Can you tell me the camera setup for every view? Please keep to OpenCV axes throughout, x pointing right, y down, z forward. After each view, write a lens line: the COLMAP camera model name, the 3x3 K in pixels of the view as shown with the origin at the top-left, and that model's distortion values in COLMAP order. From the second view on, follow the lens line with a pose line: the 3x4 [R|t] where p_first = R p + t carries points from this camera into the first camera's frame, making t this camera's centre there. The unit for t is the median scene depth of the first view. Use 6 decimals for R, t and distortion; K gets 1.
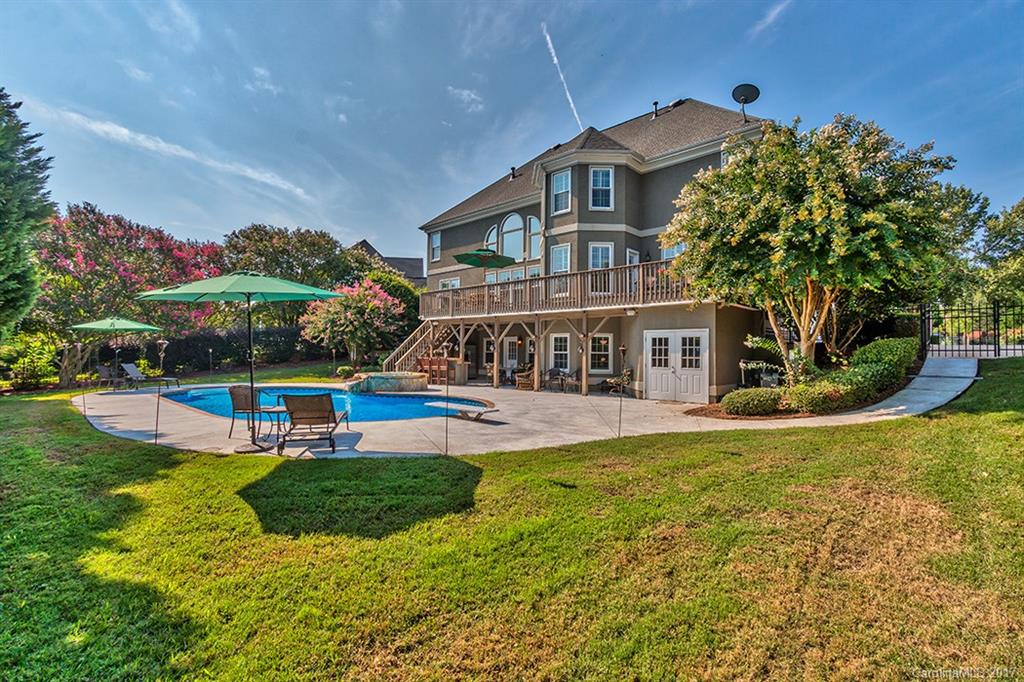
lens RADIAL K [[485.0, 0, 515.9], [0, 485.0, 339.8], [0, 0, 1]] dist [0.018259, -0.000007]
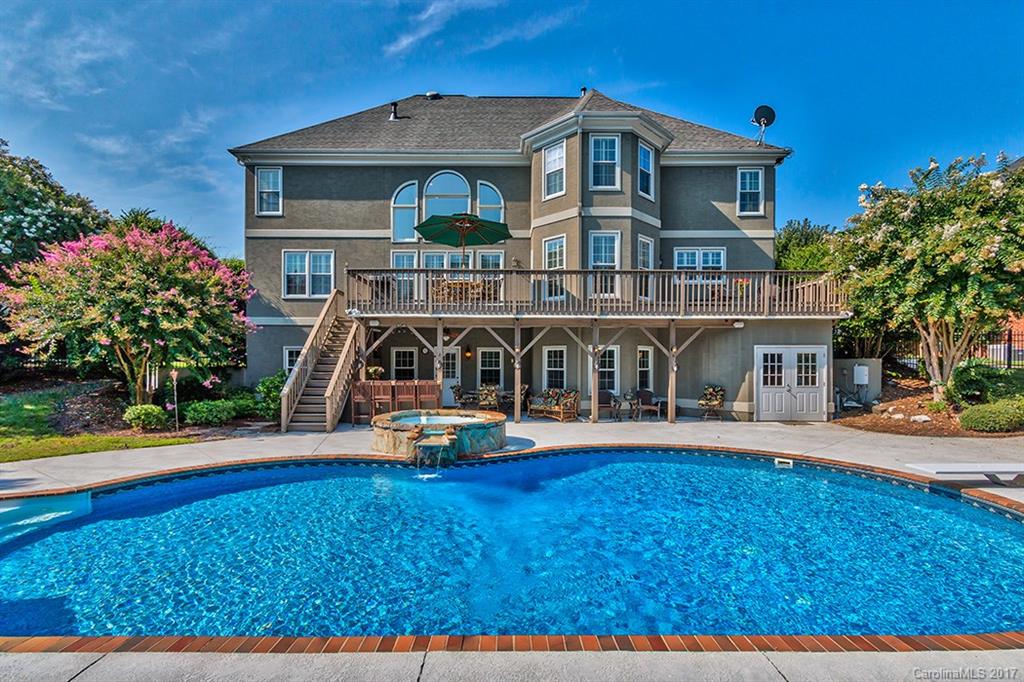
lens RADIAL K [[485.0, 0, 510.4], [0, 485.0, 387.3], [0, 0, 1]] dist [0.018259, -0.000007]
pose [[0.721240, -0.032933, 0.691902, -0.679548], [-0.014944, 0.997897, 0.063075, 0.008071], [-0.692524, -0.055832, 0.719231, 0.644273]]
